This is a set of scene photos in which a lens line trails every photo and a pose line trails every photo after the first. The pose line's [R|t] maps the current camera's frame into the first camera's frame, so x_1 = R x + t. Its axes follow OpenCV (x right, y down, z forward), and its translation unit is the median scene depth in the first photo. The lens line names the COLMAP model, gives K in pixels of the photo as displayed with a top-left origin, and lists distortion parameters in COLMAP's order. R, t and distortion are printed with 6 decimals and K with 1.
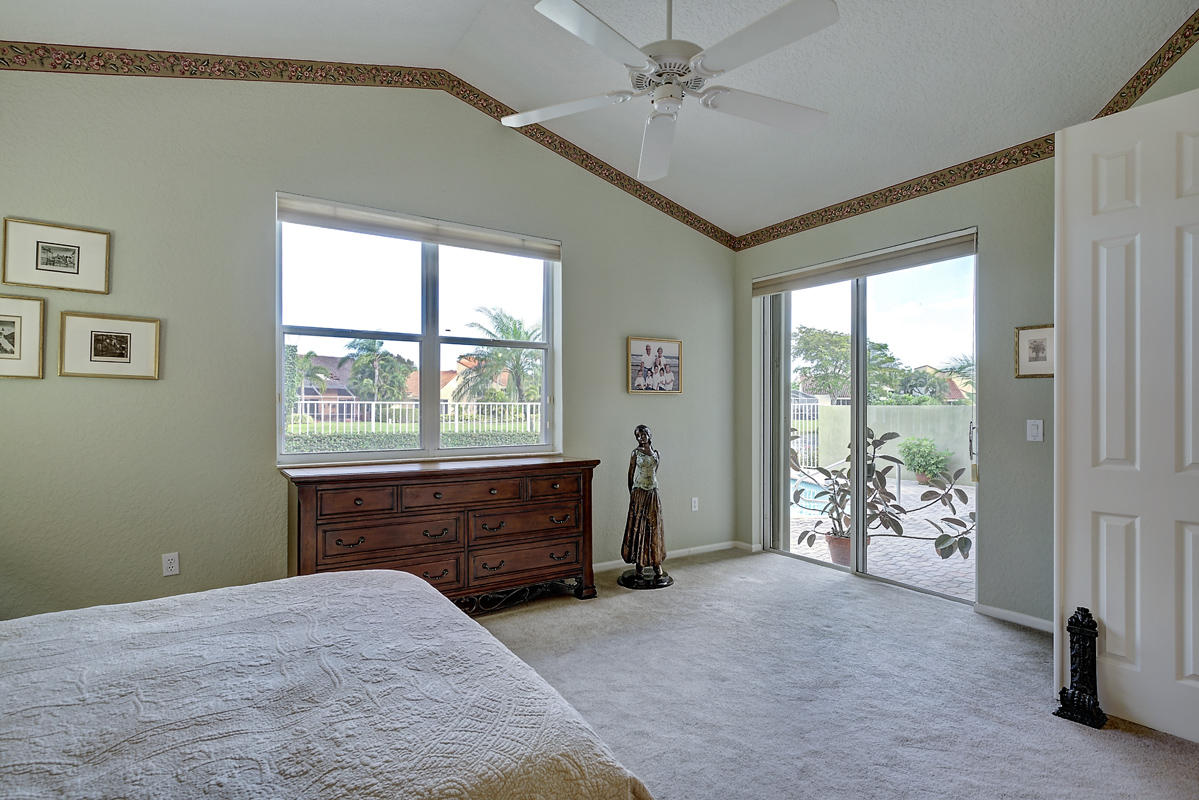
lens RADIAL K [[586.1, 0, 598.4], [0, 586.1, 411.4], [0, 0, 1]] dist [-0.011262, -0.000084]
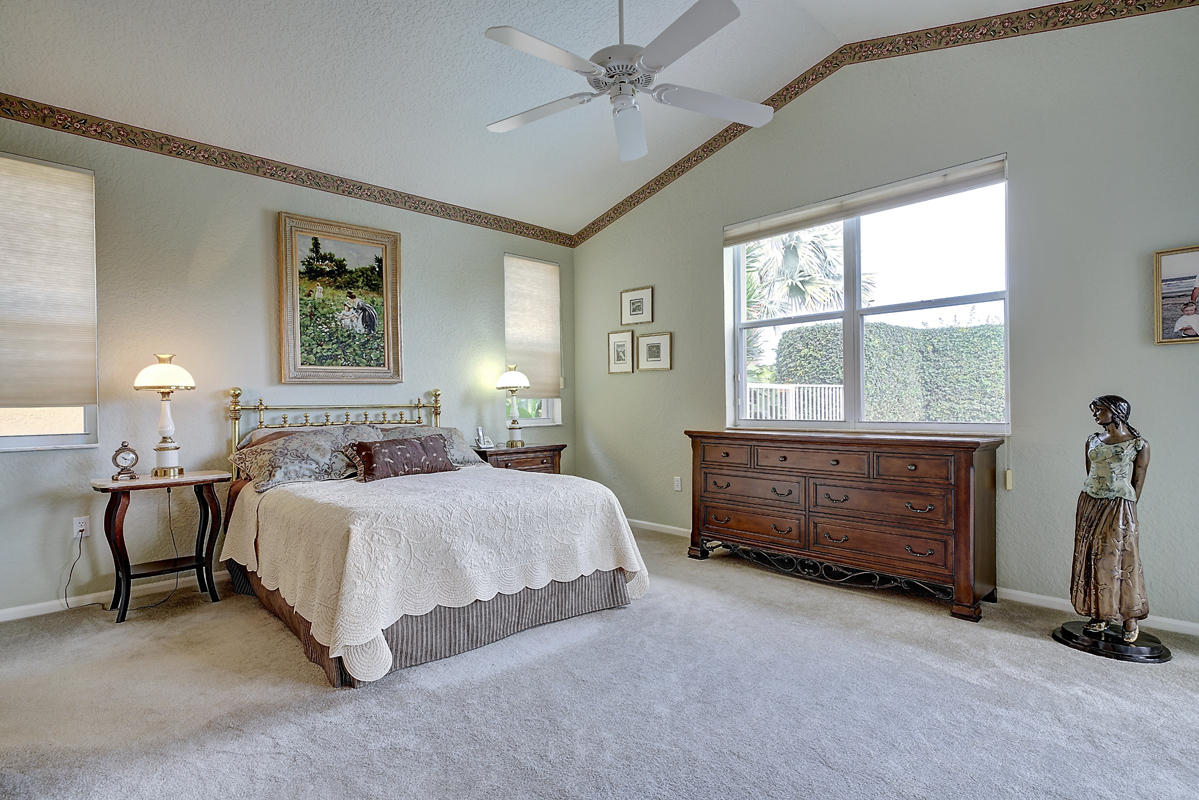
lens RADIAL K [[606.3, 0, 599.5], [0, 606.3, 400.0], [0, 0, 1]] dist [-0.000873, -0.000256]
pose [[0.176296, -0.000024, -0.984337, 0.715873], [0.016116, 0.999866, 0.002862, 0.019496], [0.984205, -0.016368, 0.176273, 0.400974]]
